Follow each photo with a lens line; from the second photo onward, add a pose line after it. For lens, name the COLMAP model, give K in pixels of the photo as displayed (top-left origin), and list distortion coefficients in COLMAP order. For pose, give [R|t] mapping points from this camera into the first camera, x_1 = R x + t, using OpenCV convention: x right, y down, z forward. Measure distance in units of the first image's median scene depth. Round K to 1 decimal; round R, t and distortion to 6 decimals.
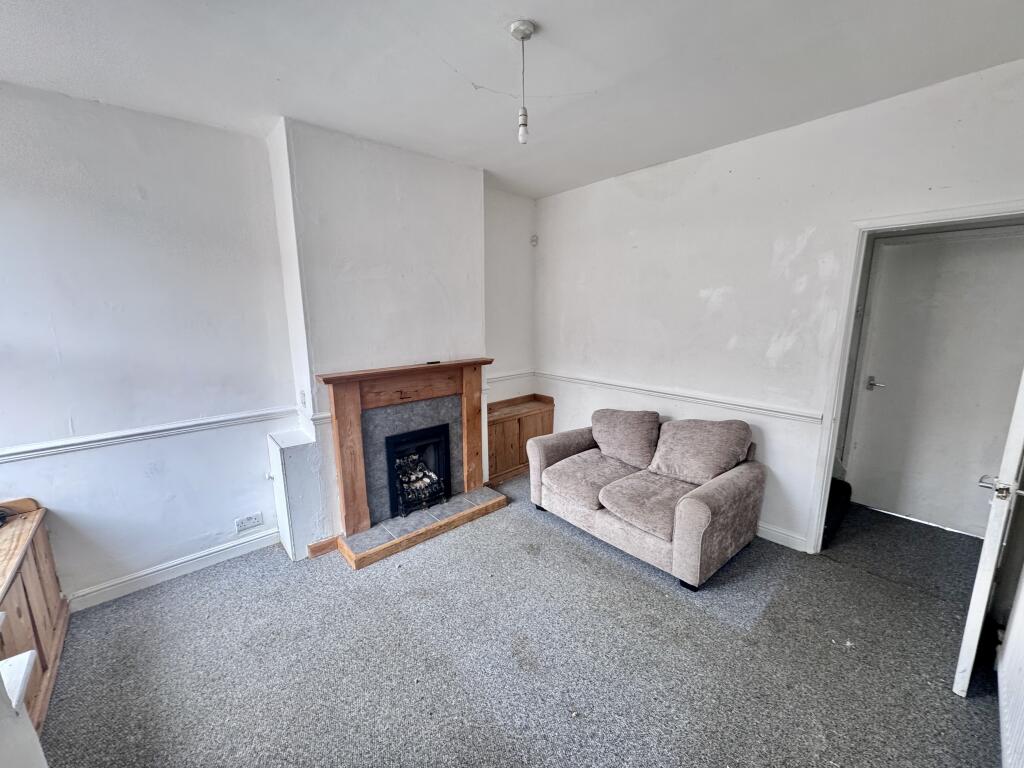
lens RADIAL K [[406.1, 0, 511.5], [0, 406.1, 383.6], [0, 0, 1]] dist [-0.004329, -0.000458]
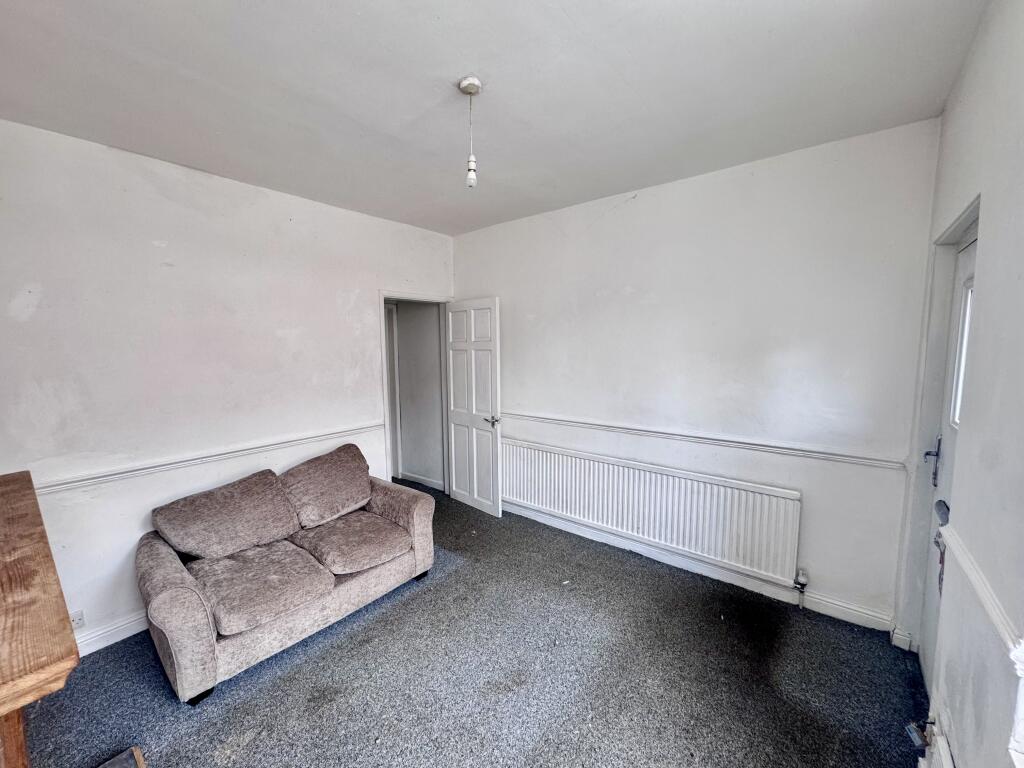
lens RADIAL K [[406.1, 0, 509.5], [0, 406.1, 383.4], [0, 0, 1]] dist [-0.004329, -0.000458]
pose [[-0.176809, -0.089547, 0.980163, -1.115028], [0.189724, 0.974075, 0.123215, -0.231749], [-0.965786, 0.207746, -0.155236, 1.241674]]
